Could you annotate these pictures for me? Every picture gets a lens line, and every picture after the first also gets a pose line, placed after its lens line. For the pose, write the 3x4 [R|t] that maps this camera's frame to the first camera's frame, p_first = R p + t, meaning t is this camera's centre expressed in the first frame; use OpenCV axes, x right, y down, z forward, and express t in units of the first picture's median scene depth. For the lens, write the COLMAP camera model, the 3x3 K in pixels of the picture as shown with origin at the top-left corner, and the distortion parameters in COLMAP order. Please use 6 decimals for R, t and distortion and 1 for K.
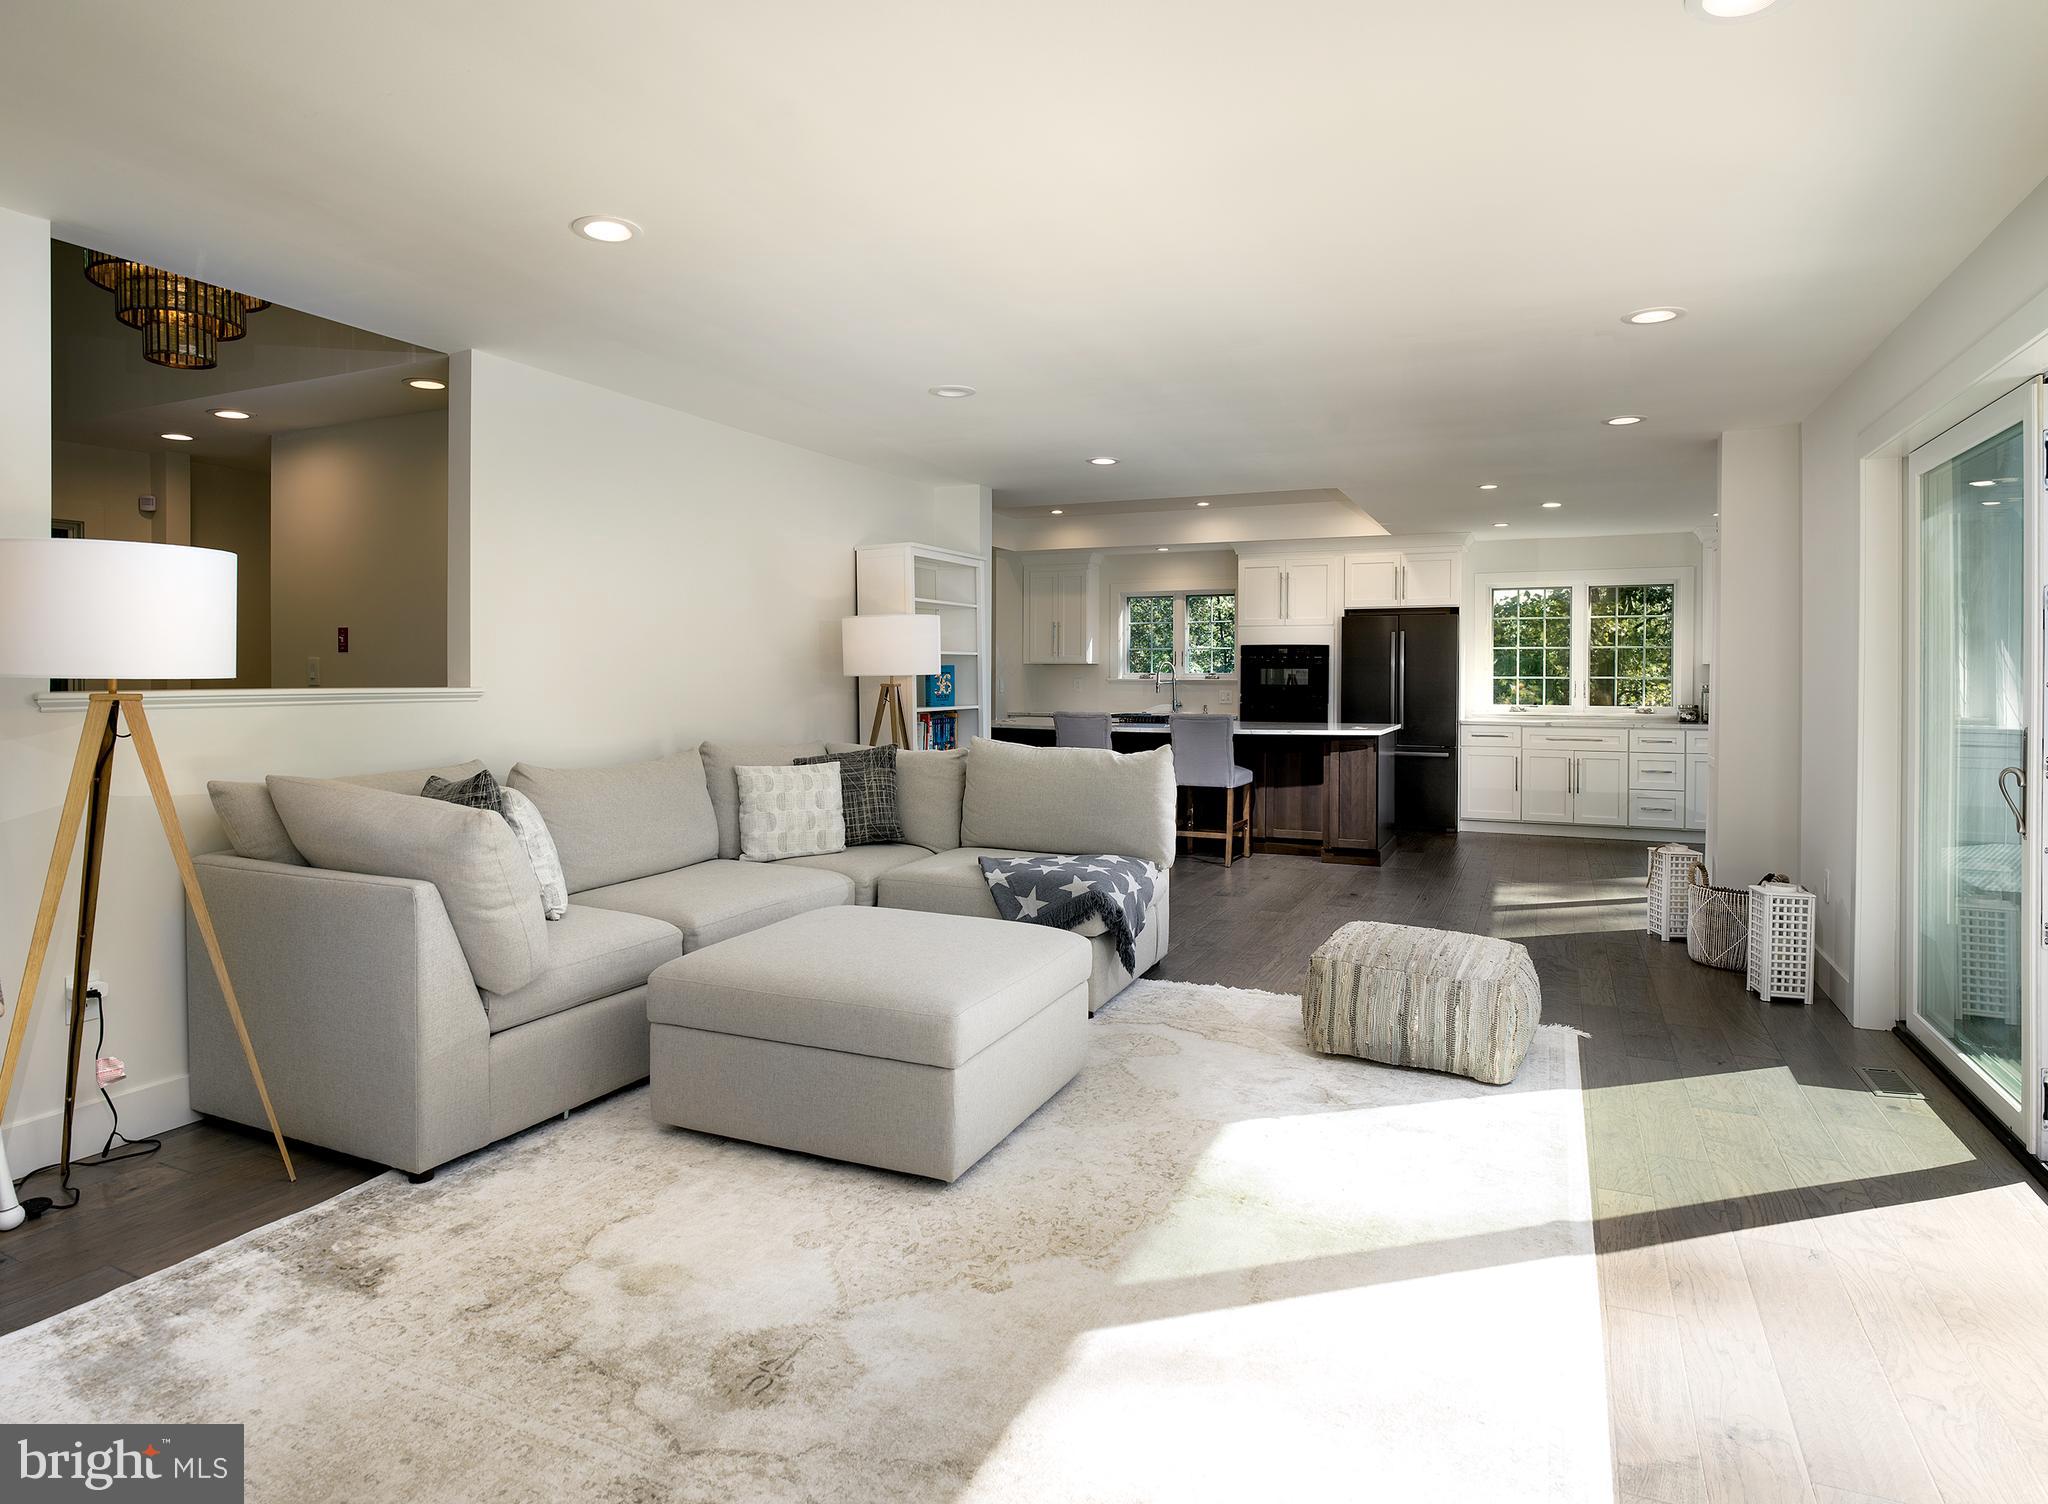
lens RADIAL K [[1212.0, 0, 1024.0], [0, 1212.0, 752.0], [0, 0, 1]] dist [-0.002307, -0.000451]
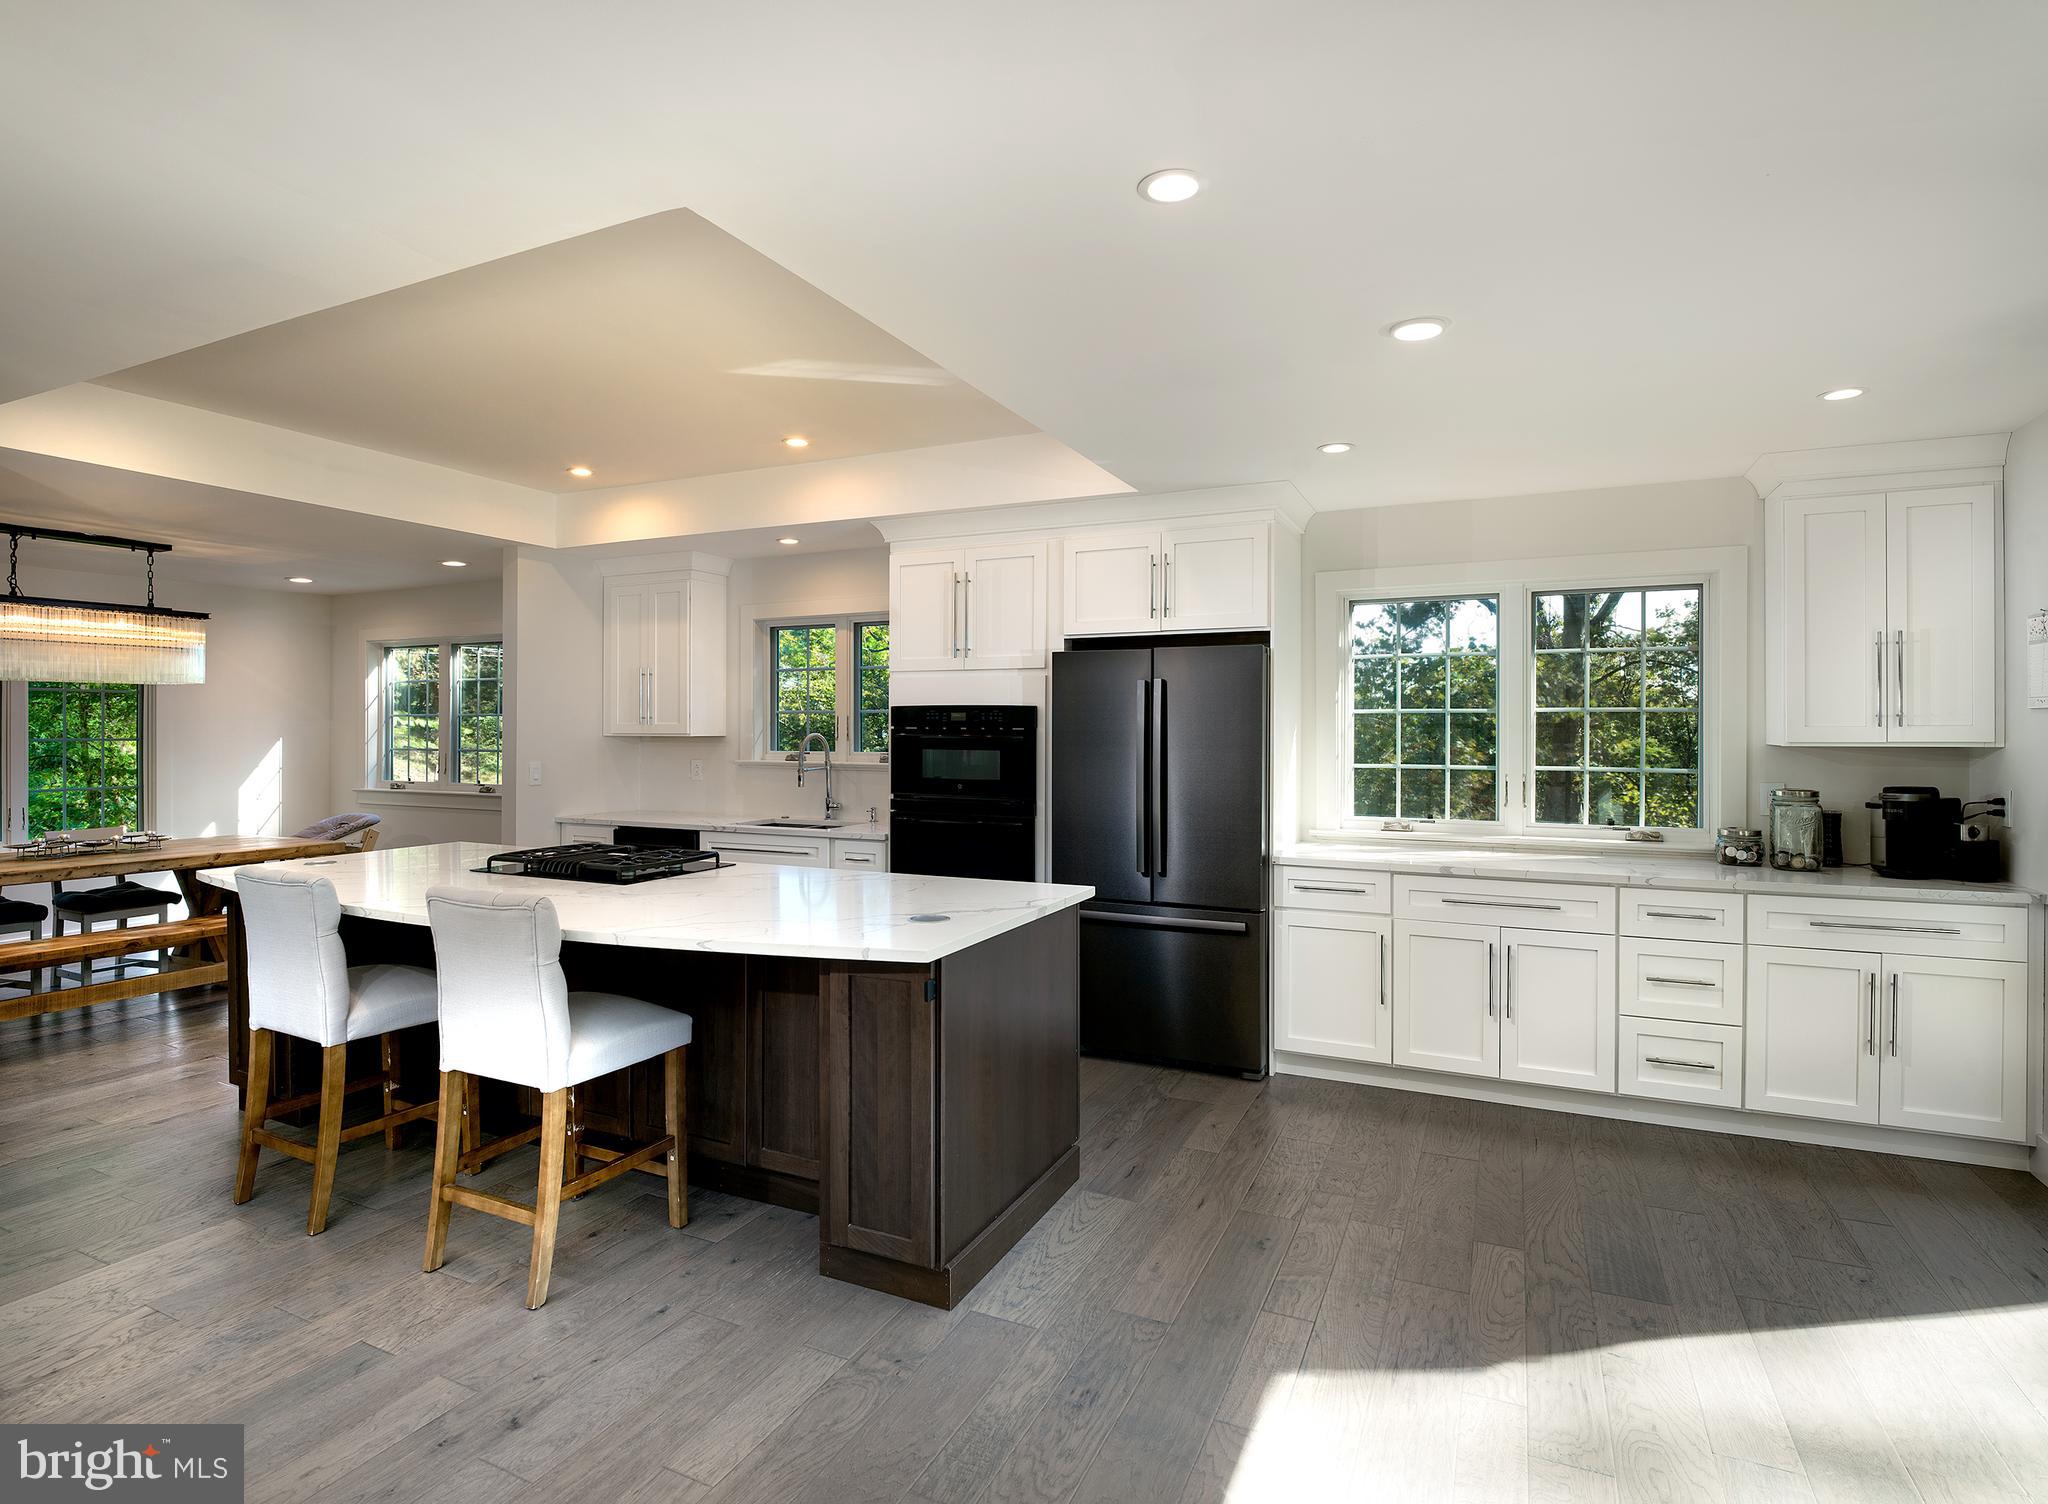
lens RADIAL K [[1052.9, 0, 1024.0], [0, 1052.9, 752.0], [0, 0, 1]] dist [0.000834, 0.000307]
pose [[0.999741, 0.001695, -0.022709, 0.259272], [-0.002734, 0.998946, -0.045814, -0.047252], [0.022607, 0.045864, 0.998692, 0.544885]]
